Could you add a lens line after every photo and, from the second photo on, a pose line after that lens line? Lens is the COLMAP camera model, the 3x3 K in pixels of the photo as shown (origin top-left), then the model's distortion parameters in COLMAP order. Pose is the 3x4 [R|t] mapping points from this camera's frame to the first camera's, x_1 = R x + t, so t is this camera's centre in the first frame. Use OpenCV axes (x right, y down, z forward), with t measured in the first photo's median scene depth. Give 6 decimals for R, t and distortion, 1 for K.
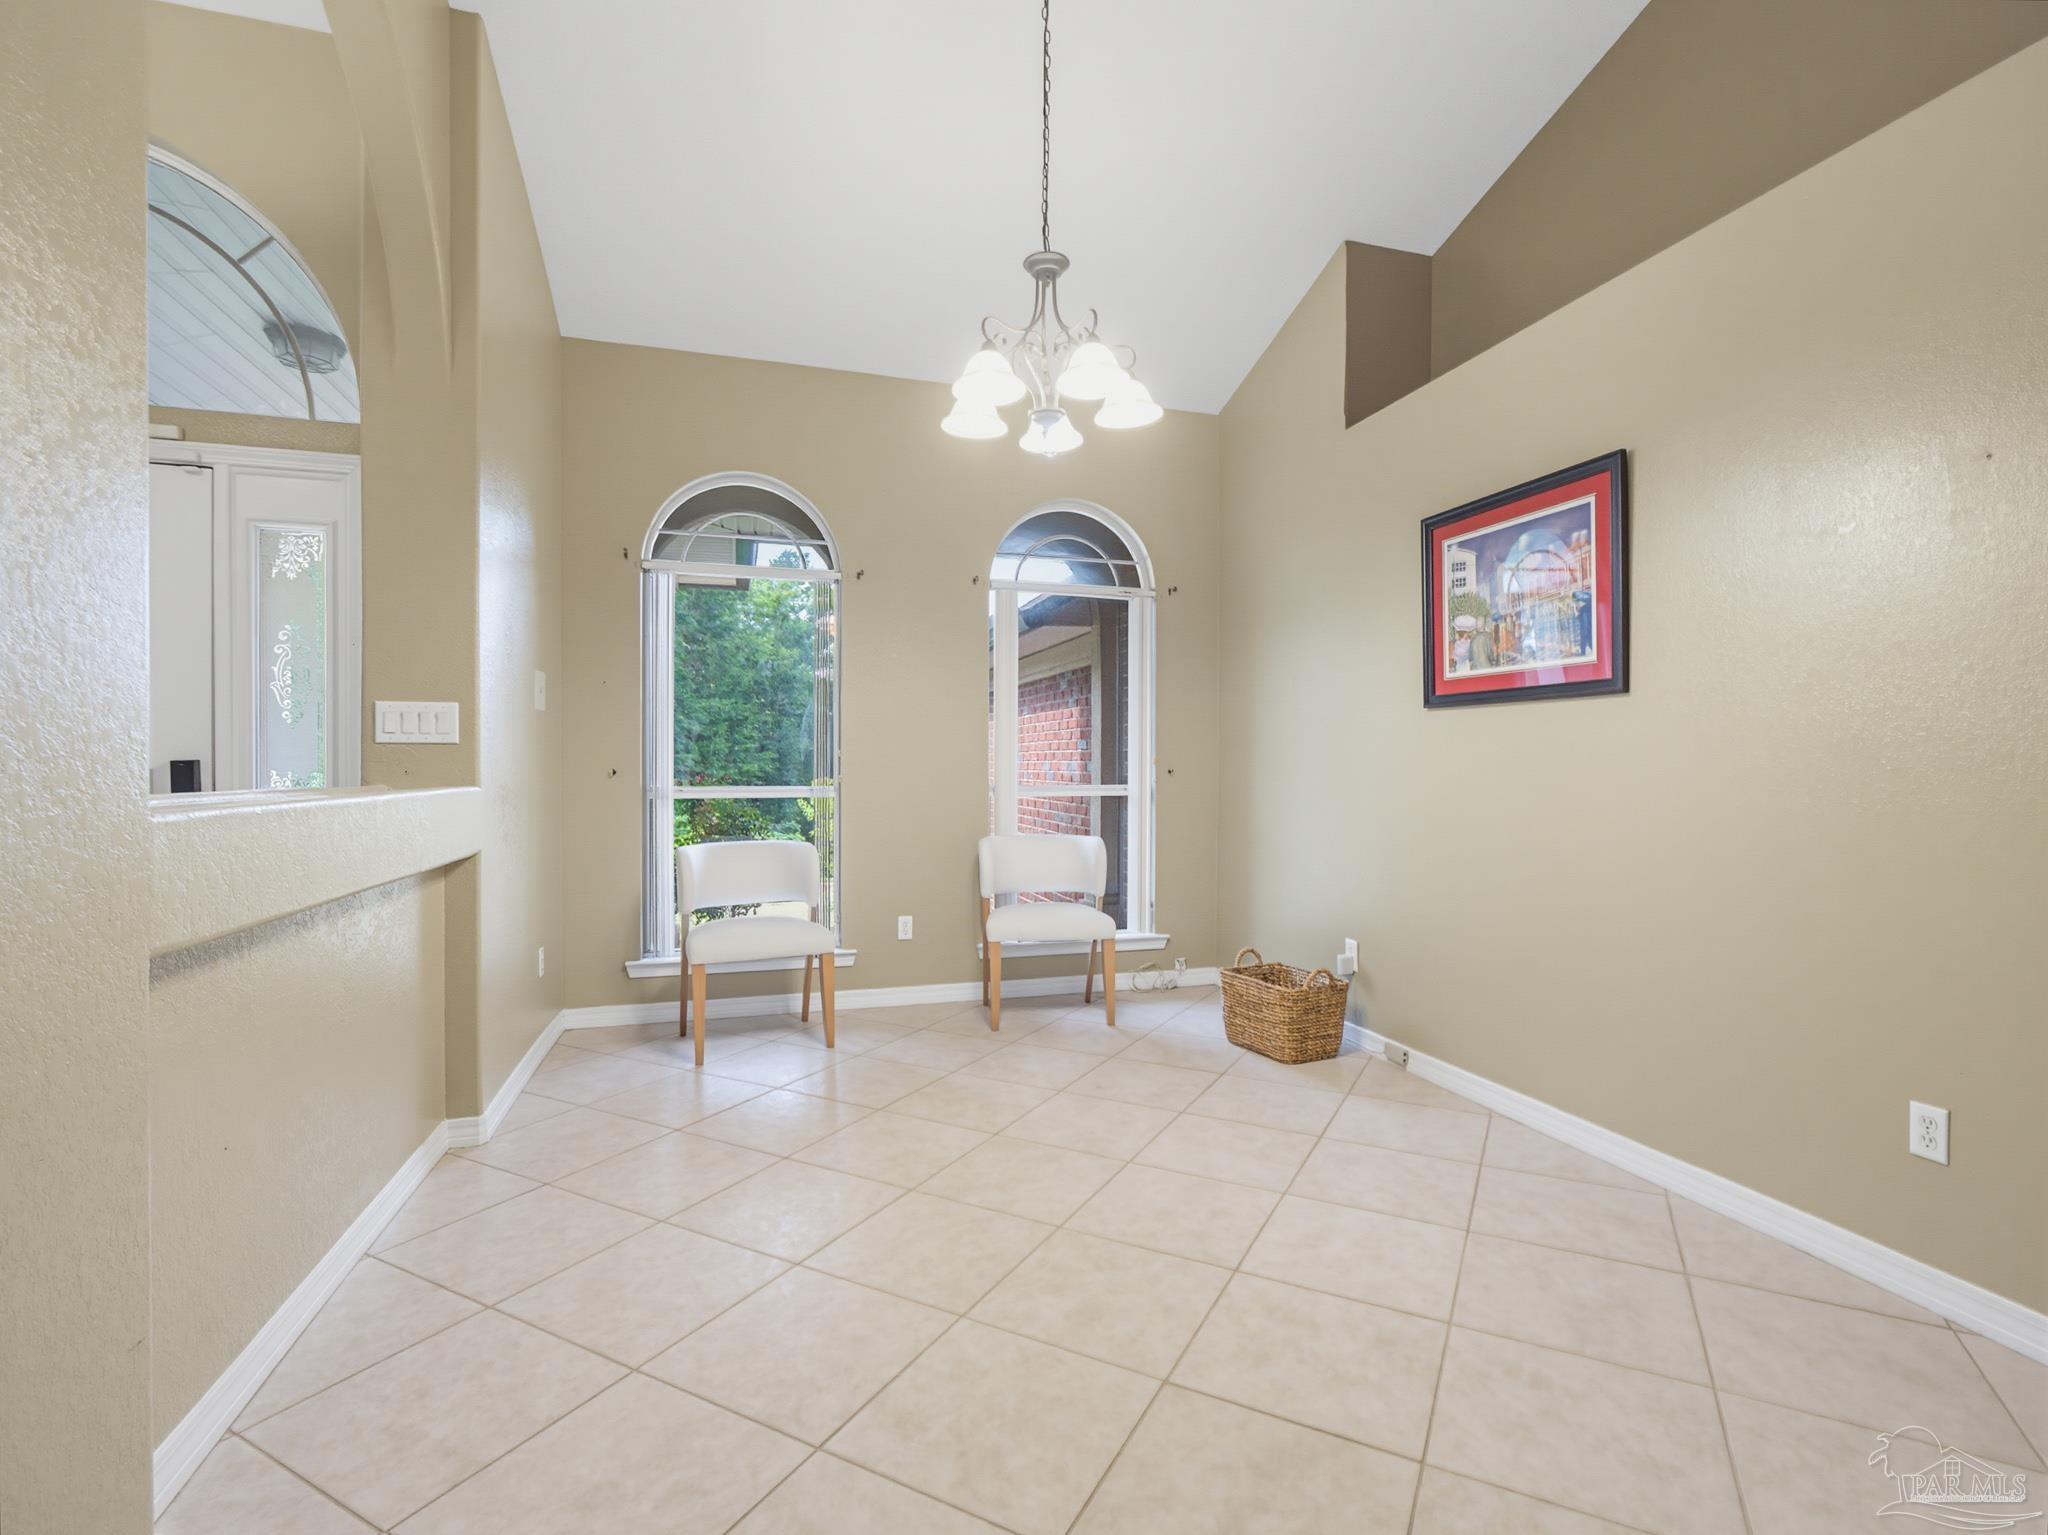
lens RADIAL K [[932.6, 0, 1024.0], [0, 932.6, 767.5], [0, 0, 1]] dist [-0.001035, -0.000234]
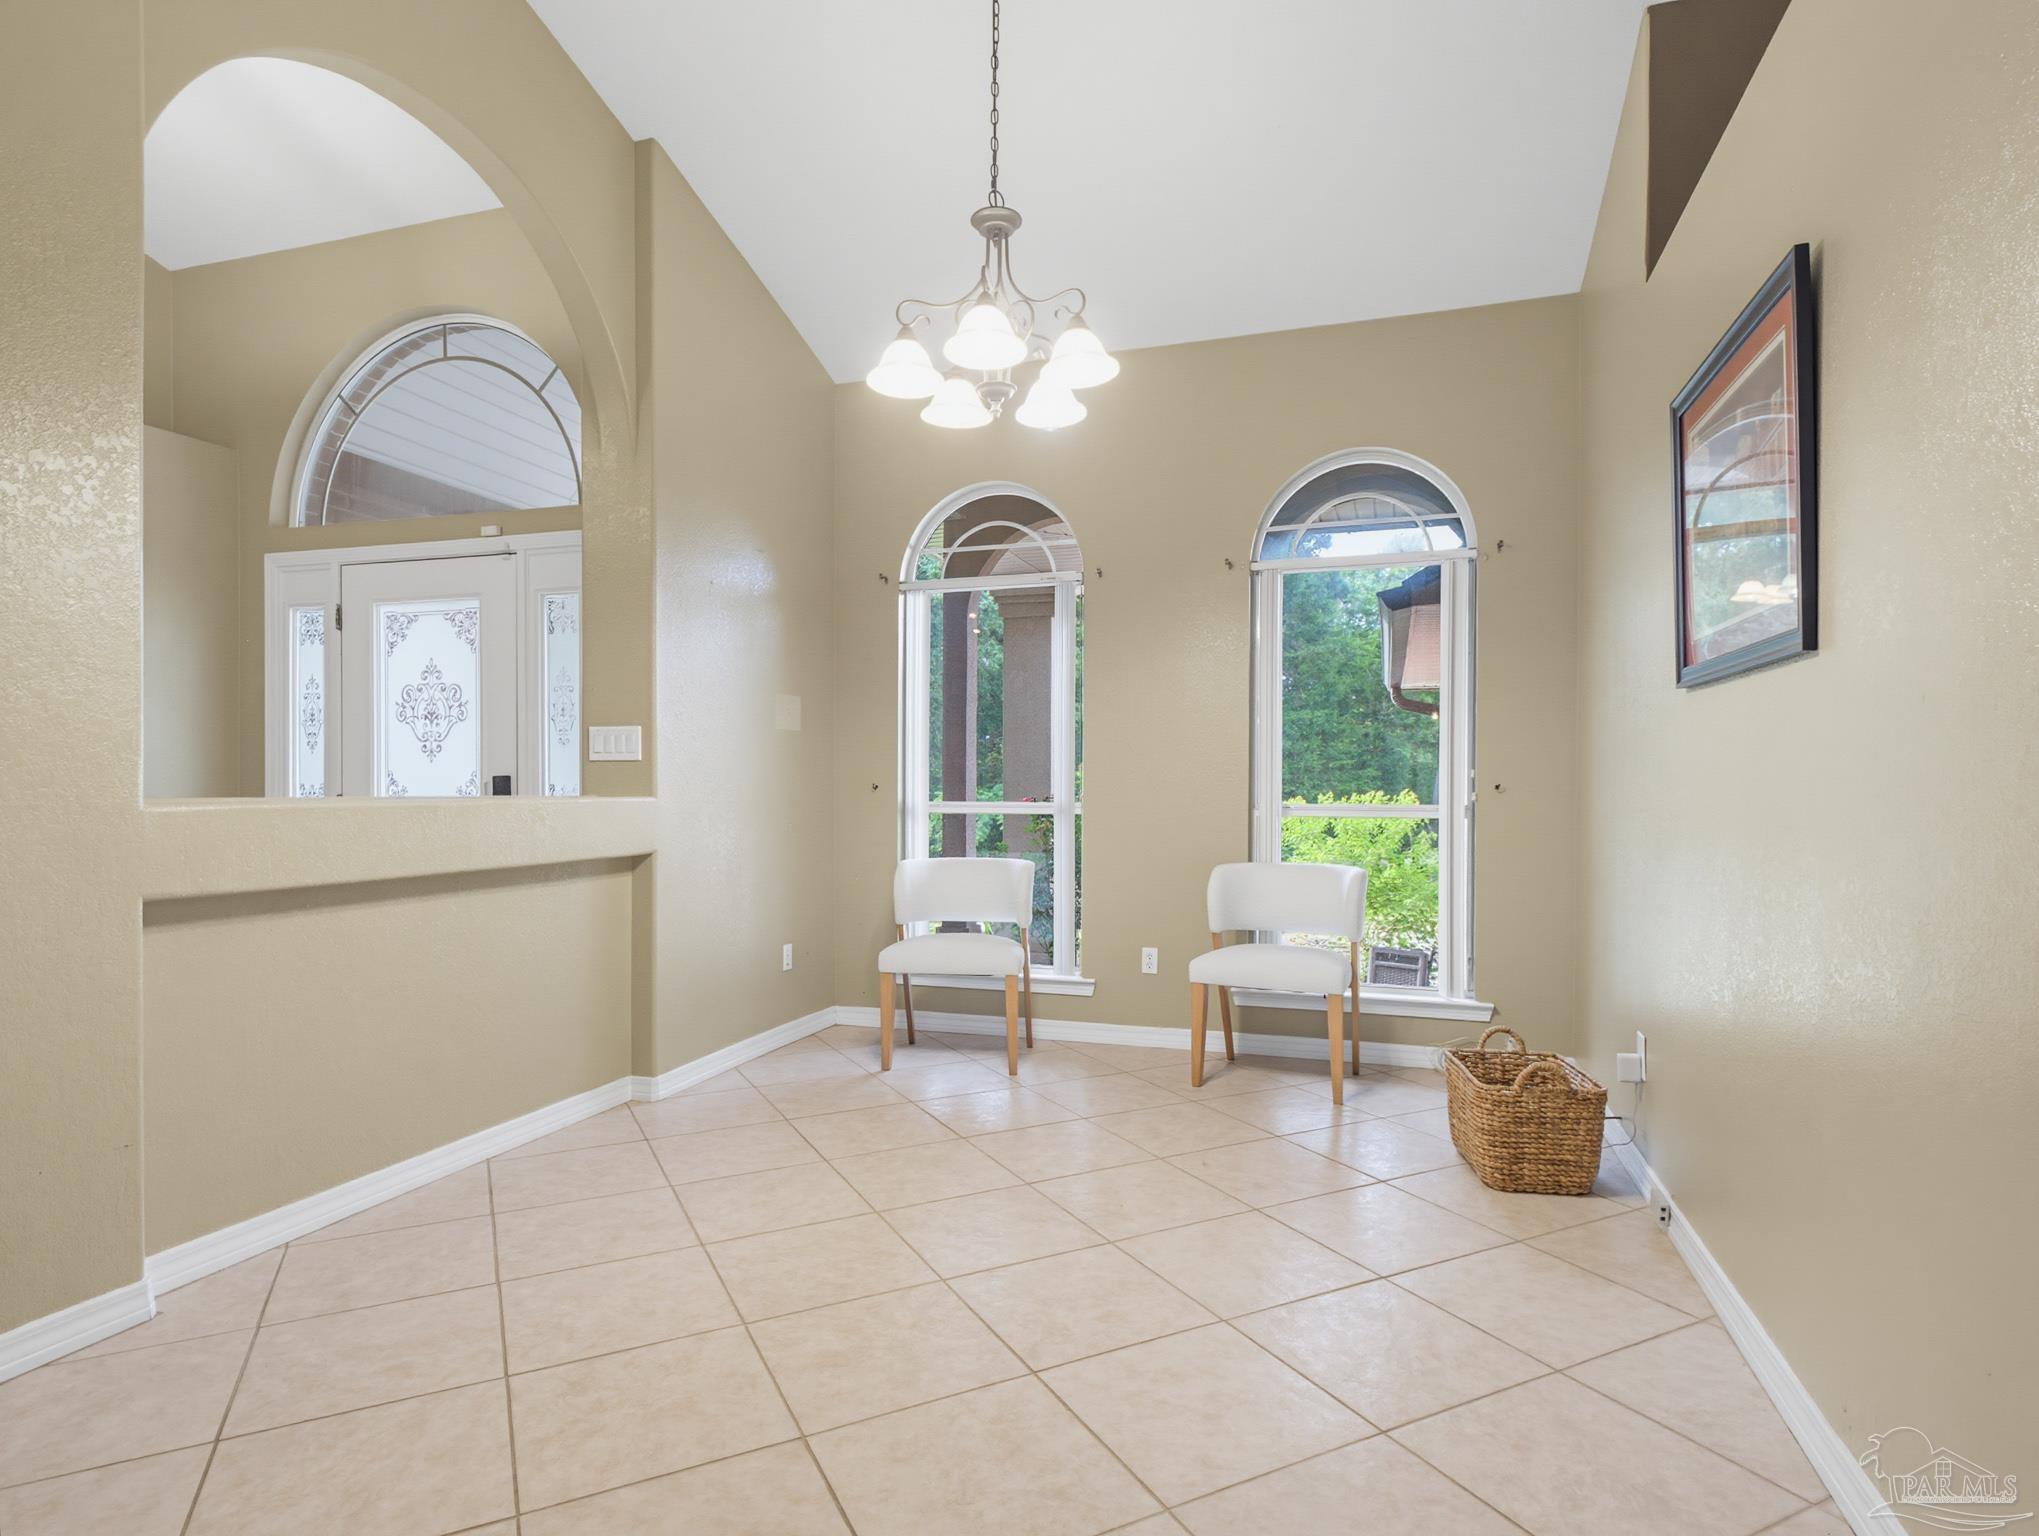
lens RADIAL K [[1048.8, 0, 1022.8], [0, 1048.8, 787.5], [0, 0, 1]] dist [0.009837, -0.001721]
pose [[0.838097, 0.002002, -0.545517, 0.520297], [-0.001391, 0.999998, 0.001532, 0.005523], [0.545519, -0.000525, 0.838098, 0.140088]]
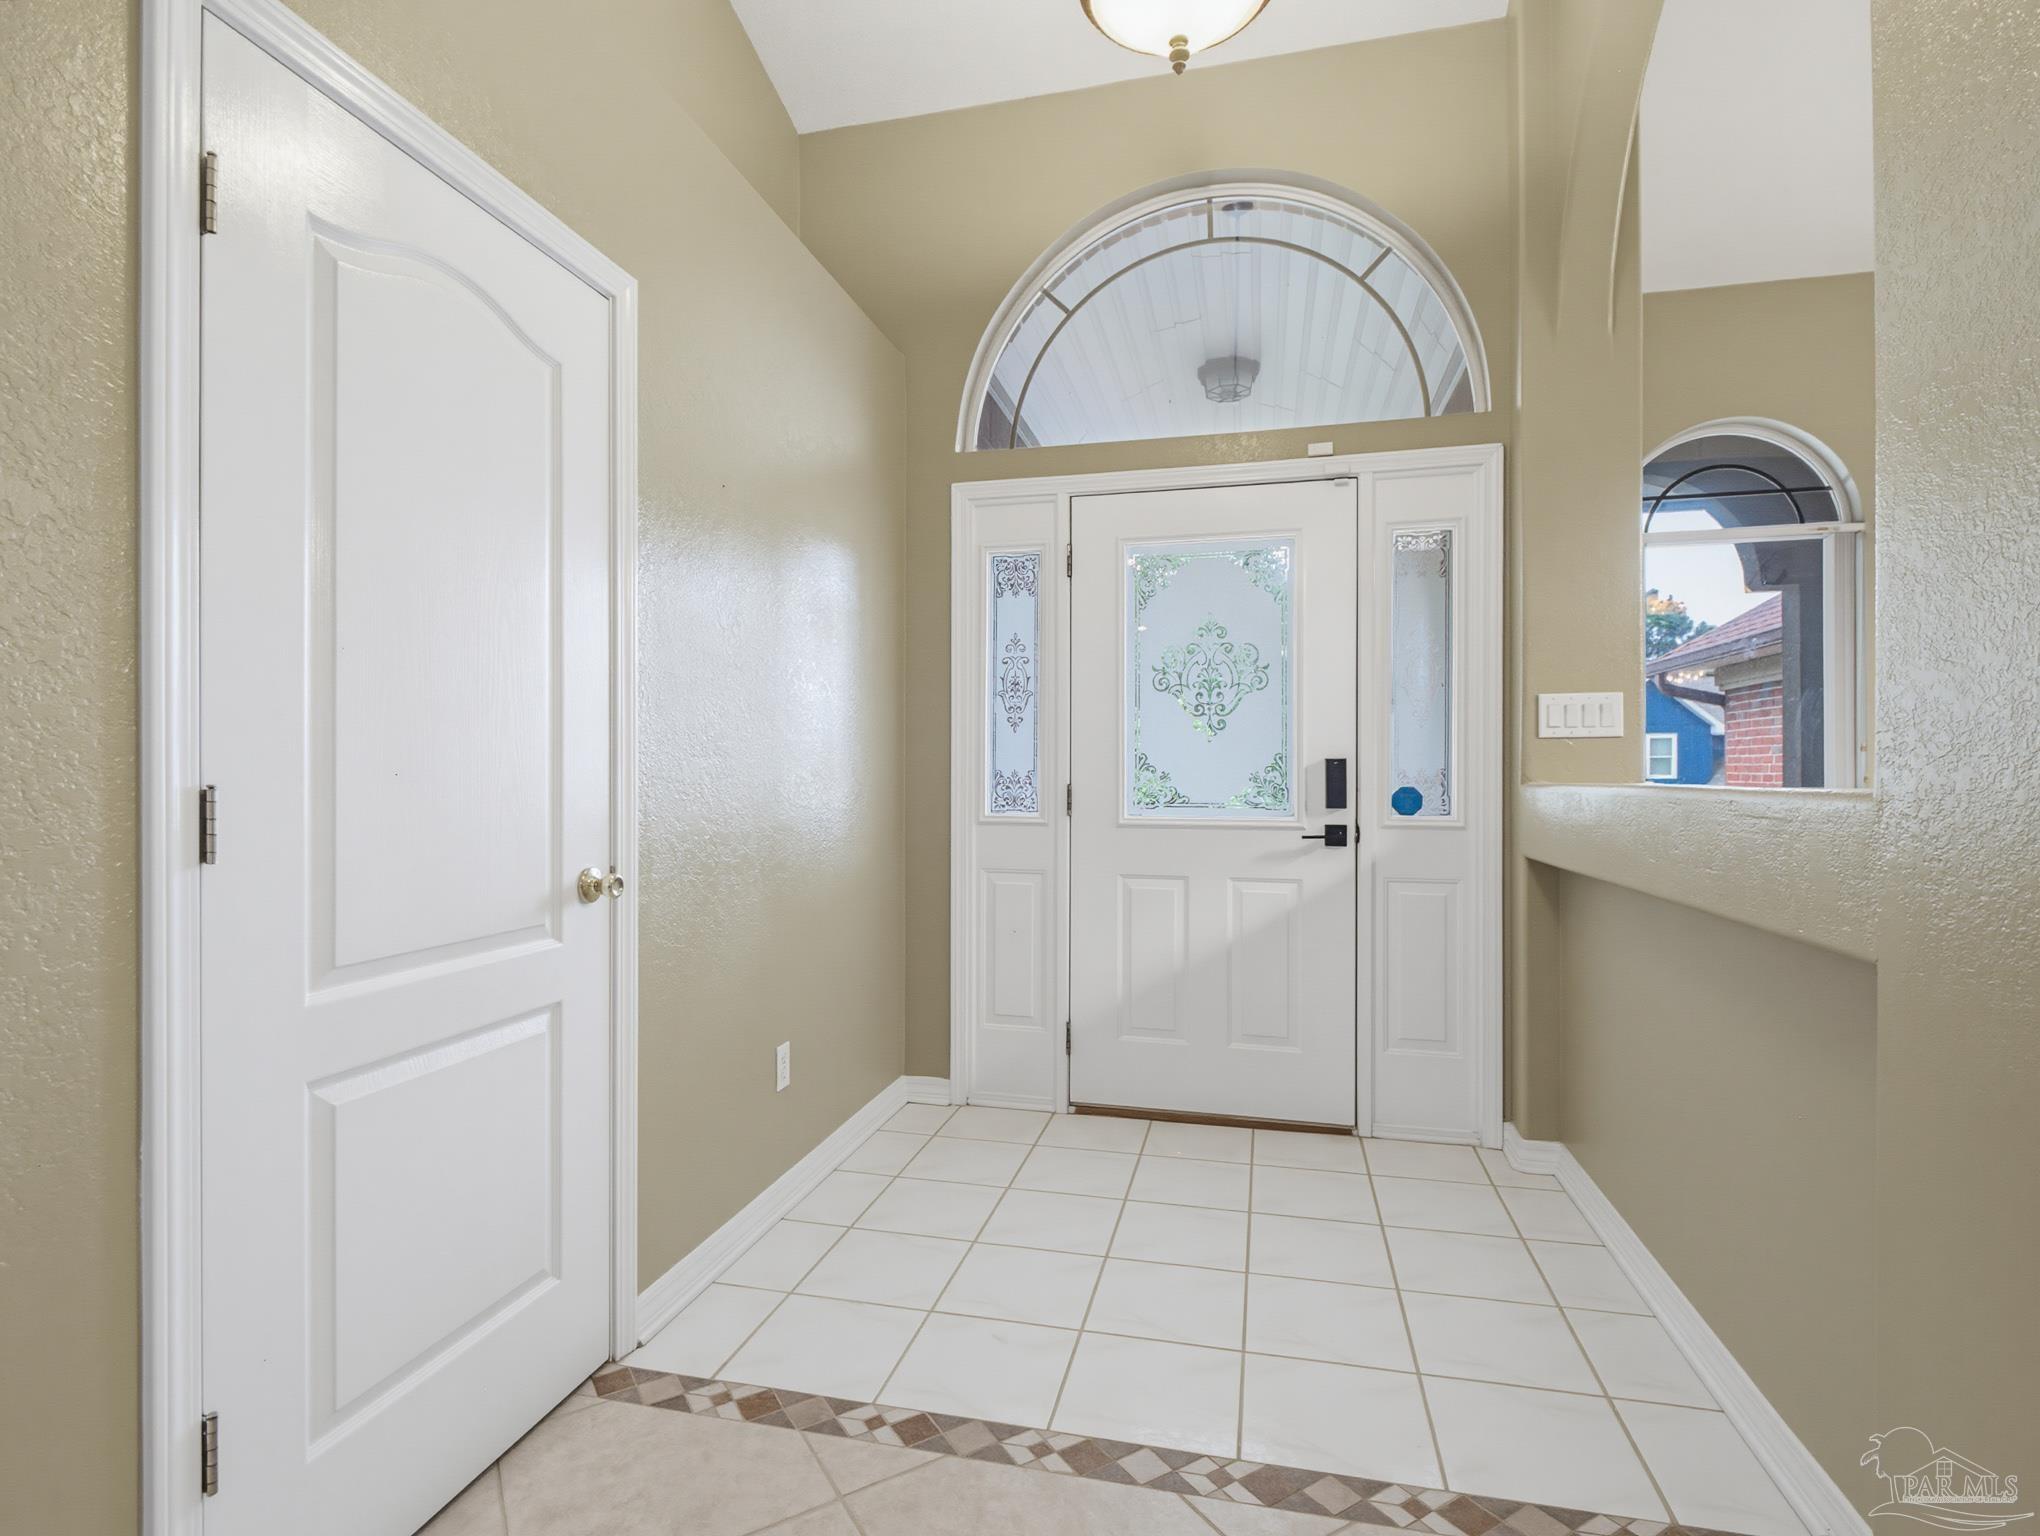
lens RADIAL K [[974.3, 0, 1075.7], [0, 974.3, 769.3], [0, 0, 1]] dist [0.002717, -0.000114]
pose [[0.873442, -0.005026, -0.486903, -0.596606], [0.004677, 0.999987, -0.001932, 0.005633], [0.486906, -0.000590, 0.873454, -0.105502]]
